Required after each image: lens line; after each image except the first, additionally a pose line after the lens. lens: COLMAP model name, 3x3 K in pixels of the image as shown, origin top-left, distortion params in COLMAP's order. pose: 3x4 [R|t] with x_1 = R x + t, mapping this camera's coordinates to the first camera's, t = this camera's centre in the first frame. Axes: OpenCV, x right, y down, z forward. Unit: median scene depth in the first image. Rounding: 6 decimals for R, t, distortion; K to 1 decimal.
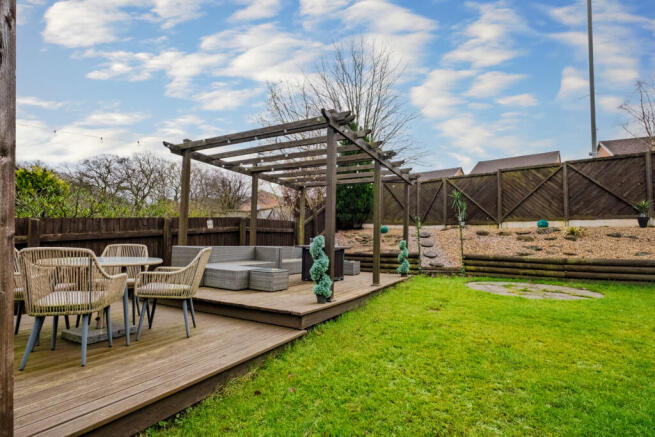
lens RADIAL K [[311.9, 0, 328.2], [0, 311.9, 240.2], [0, 0, 1]] dist [-0.001237, -0.000519]
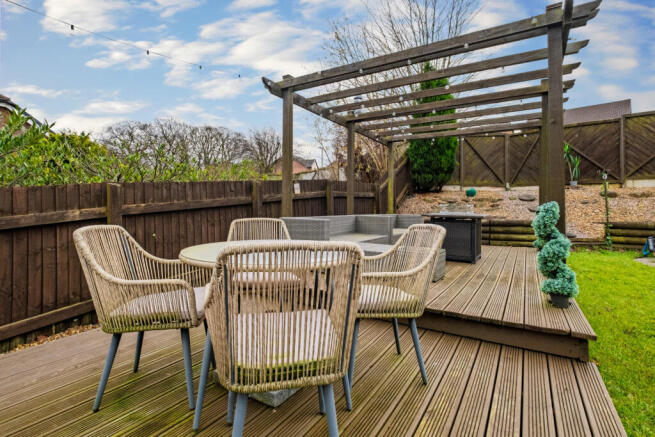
lens RADIAL K [[320.0, 0, 327.5], [0, 320.0, 218.5], [0, 0, 1]] dist [-0.003421, -0.000615]
pose [[0.998016, -0.011153, -0.061962, -0.193761], [0.013780, 0.999017, 0.042121, -0.005727], [0.061431, -0.042891, 0.997189, 0.137608]]
